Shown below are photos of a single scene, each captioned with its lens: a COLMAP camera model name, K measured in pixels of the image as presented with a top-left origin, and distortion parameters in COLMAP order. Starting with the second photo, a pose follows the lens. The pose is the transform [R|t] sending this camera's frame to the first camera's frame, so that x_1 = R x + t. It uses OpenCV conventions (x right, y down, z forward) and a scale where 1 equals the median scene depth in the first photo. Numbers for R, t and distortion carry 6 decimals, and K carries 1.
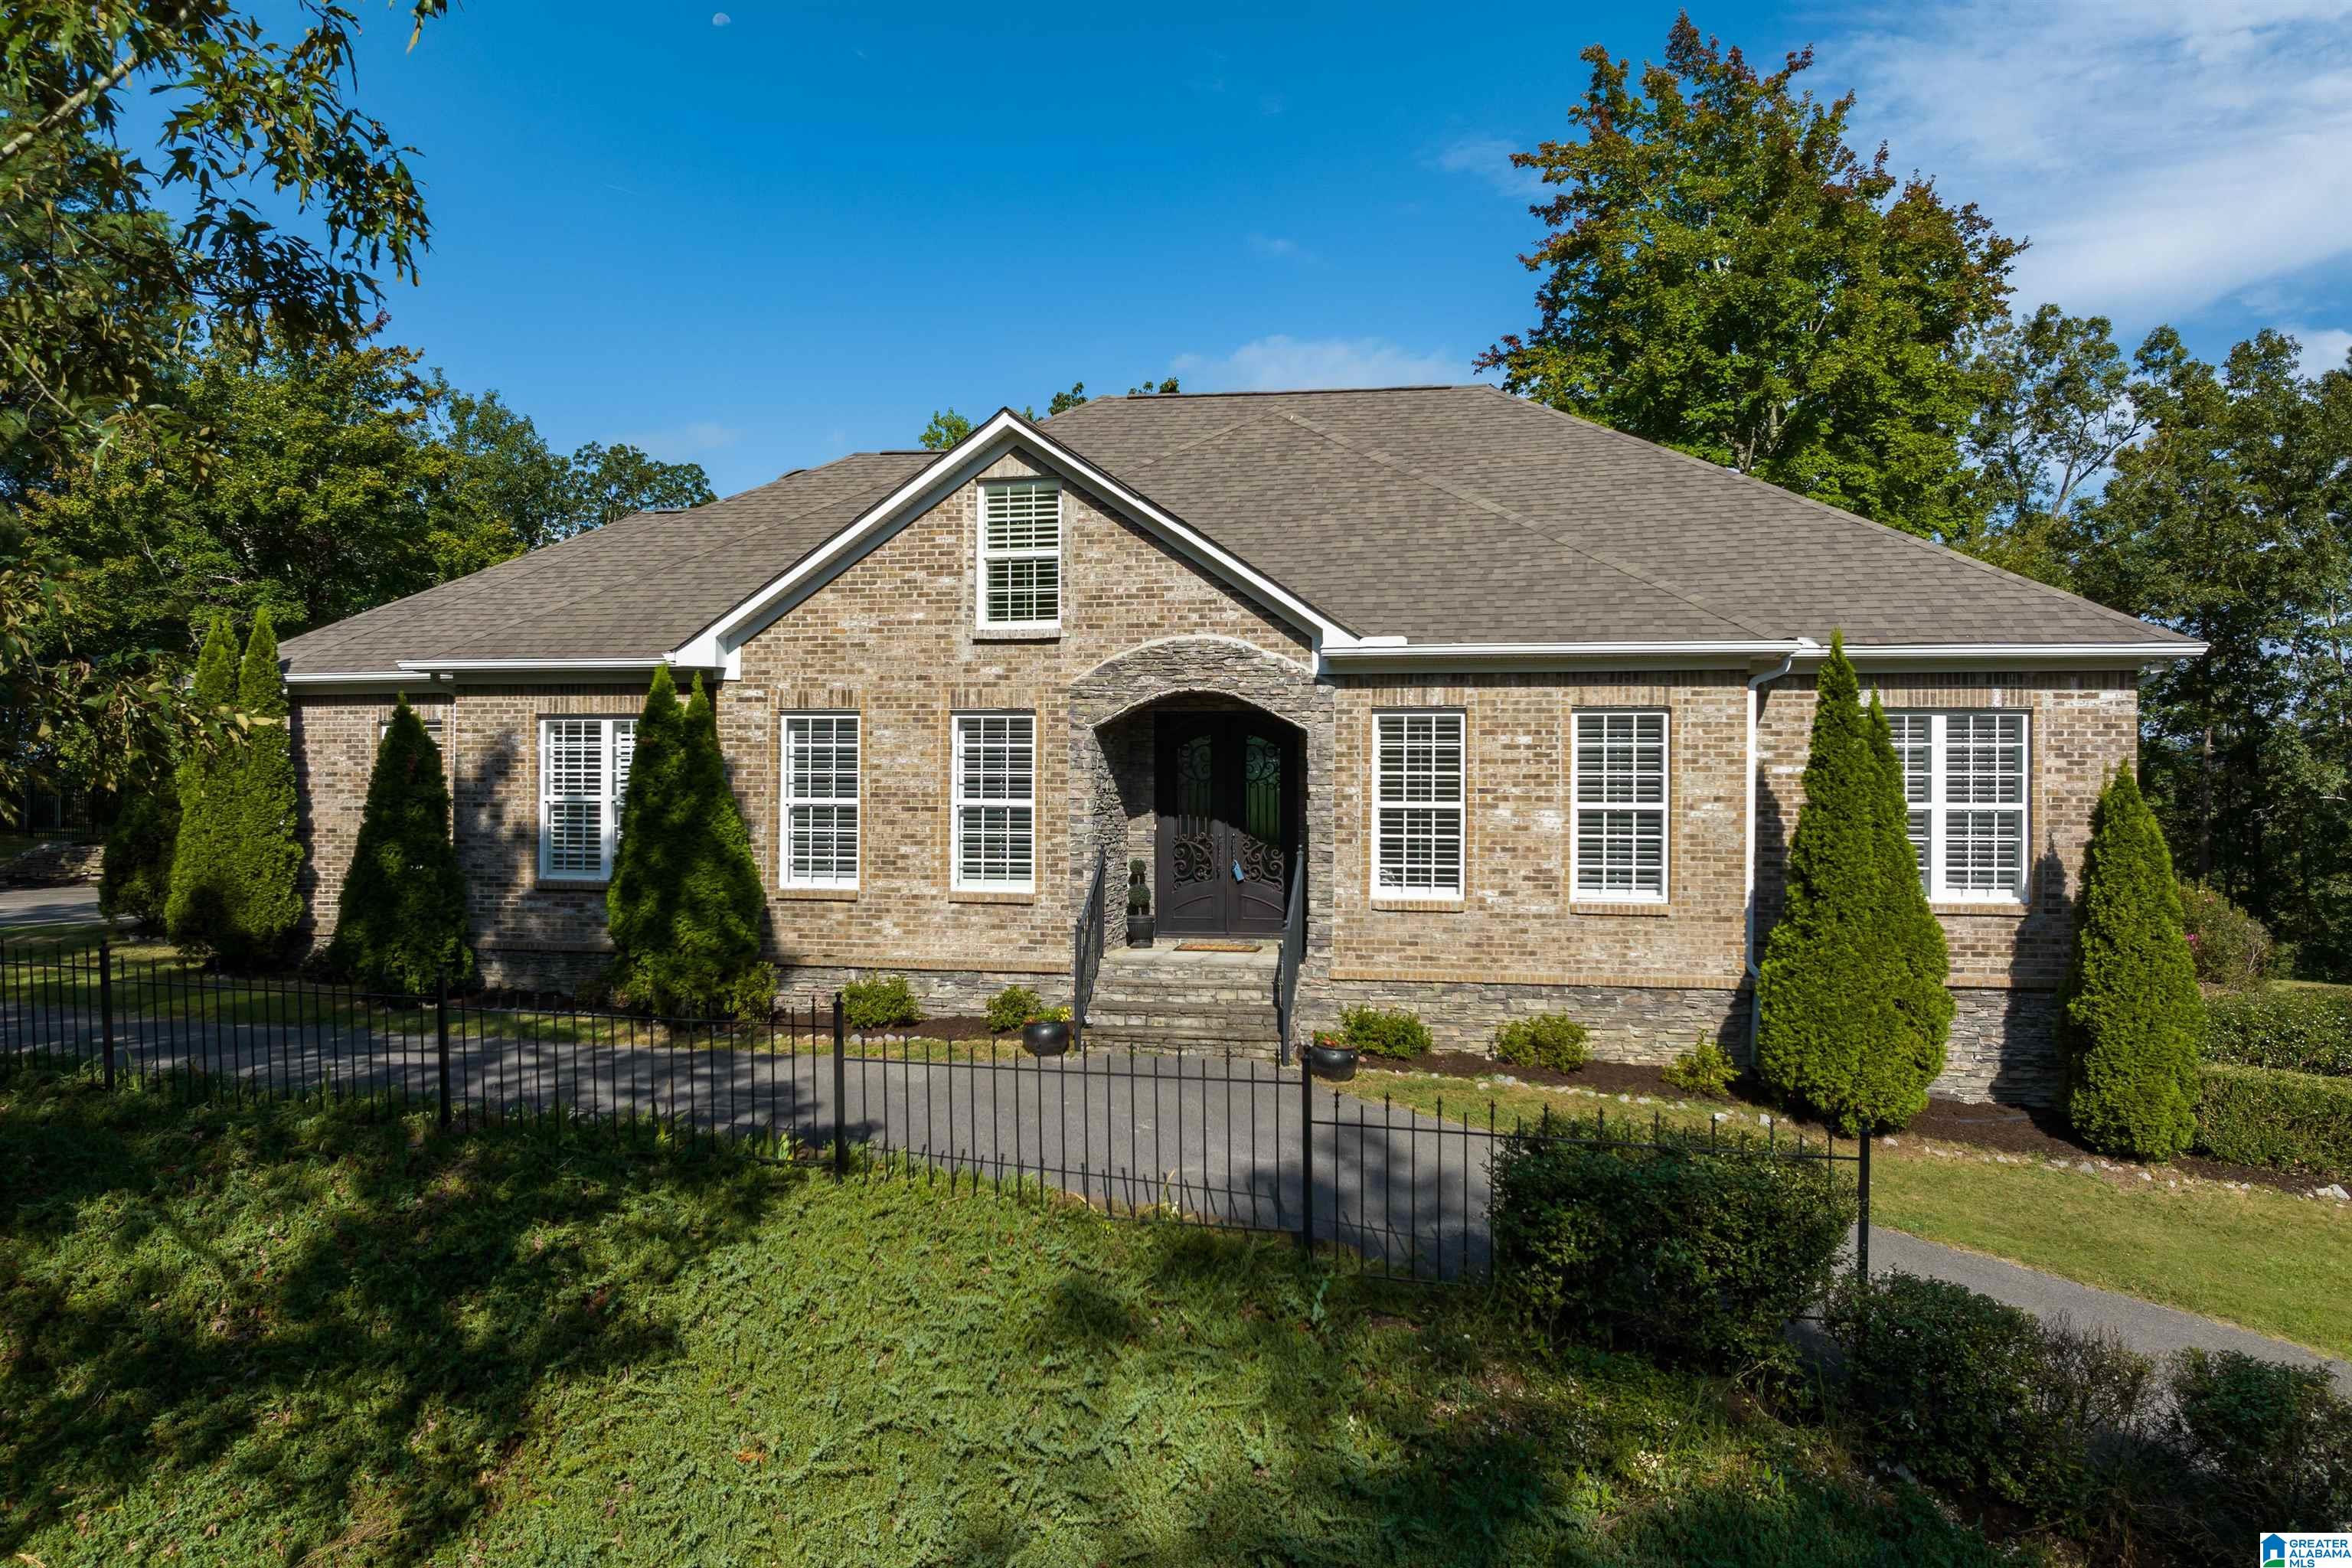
lens RADIAL K [[1650.1, 0, 1172.6], [0, 1650.1, 775.5], [0, 0, 1]] dist [-0.041133, 0.002565]
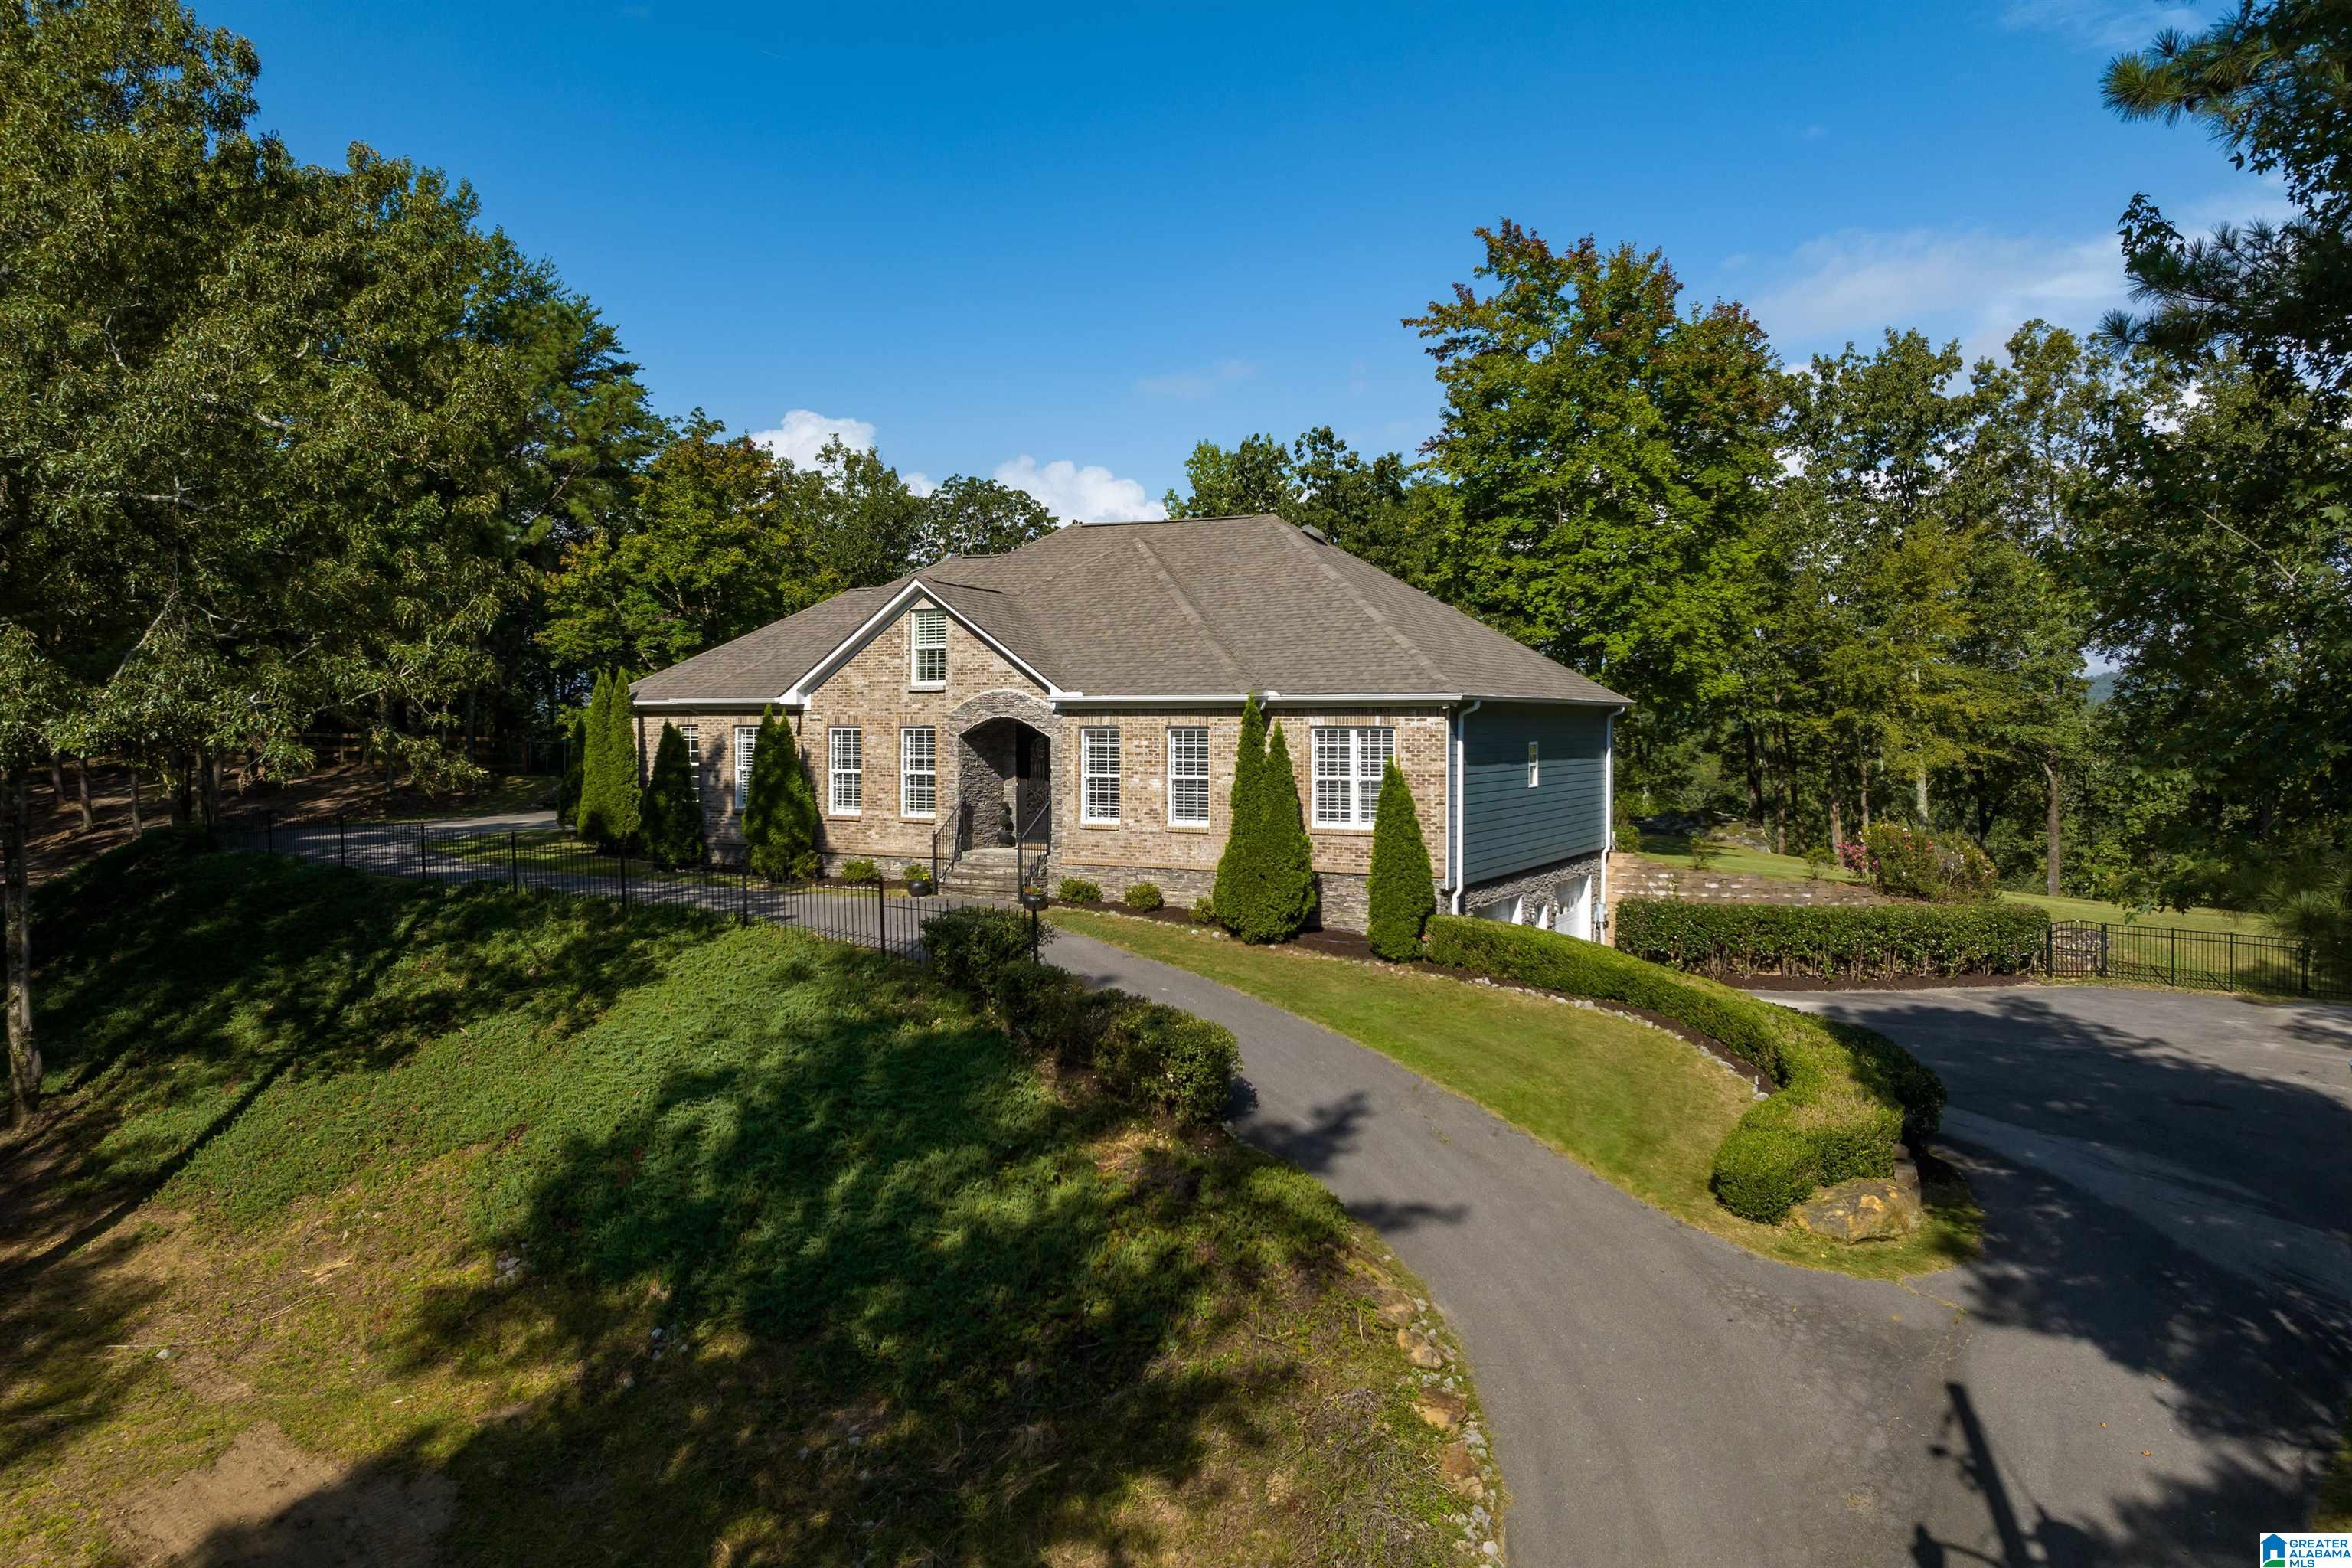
lens RADIAL K [[1650.1, 0, 1188.1], [0, 1650.1, 706.9], [0, 0, 1]] dist [-0.041133, 0.002565]
pose [[0.957685, -0.008951, -0.287681, 0.795000], [0.009351, 0.999956, 0.000018, -0.061509], [0.287668, -0.002708, 0.957726, -0.830665]]
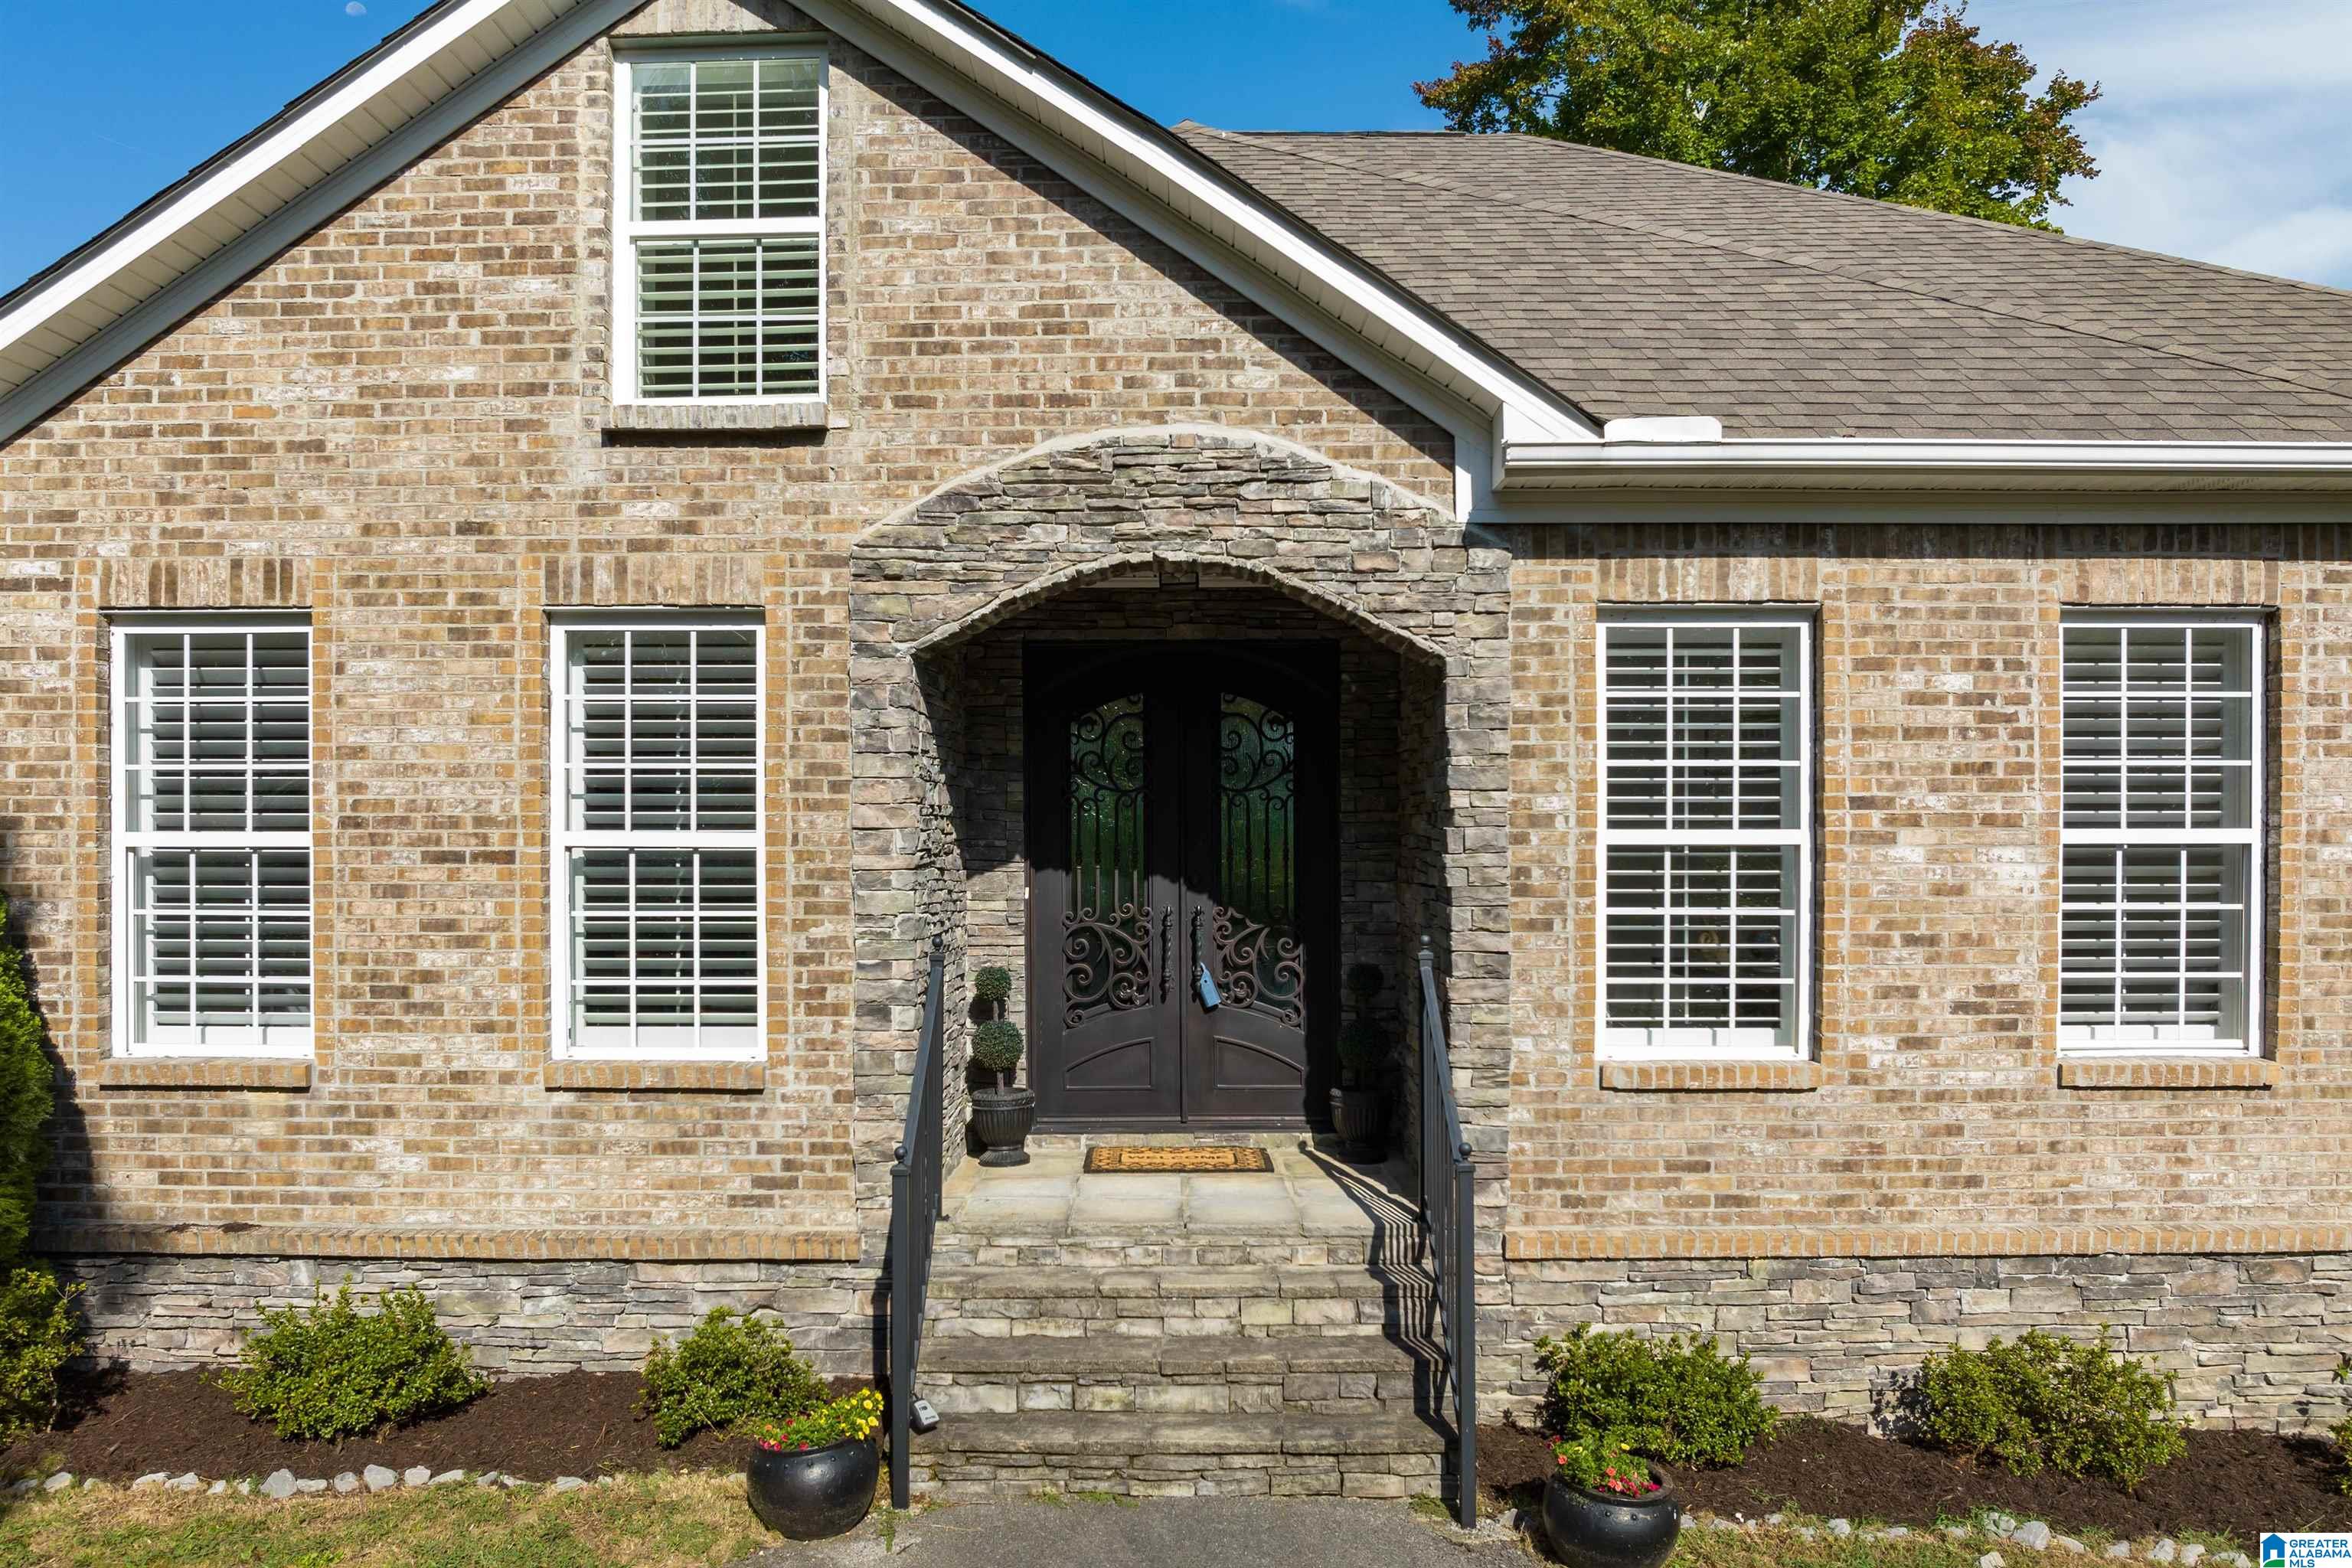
lens RADIAL K [[1650.1, 0, 1160.0], [0, 1650.1, 856.2], [0, 0, 1]] dist [-0.041133, 0.002565]
pose [[0.982911, -0.007946, 0.183910, -0.063691], [0.004611, 0.999817, 0.018553, 0.013913], [-0.184023, -0.017388, 0.982768, 0.597307]]
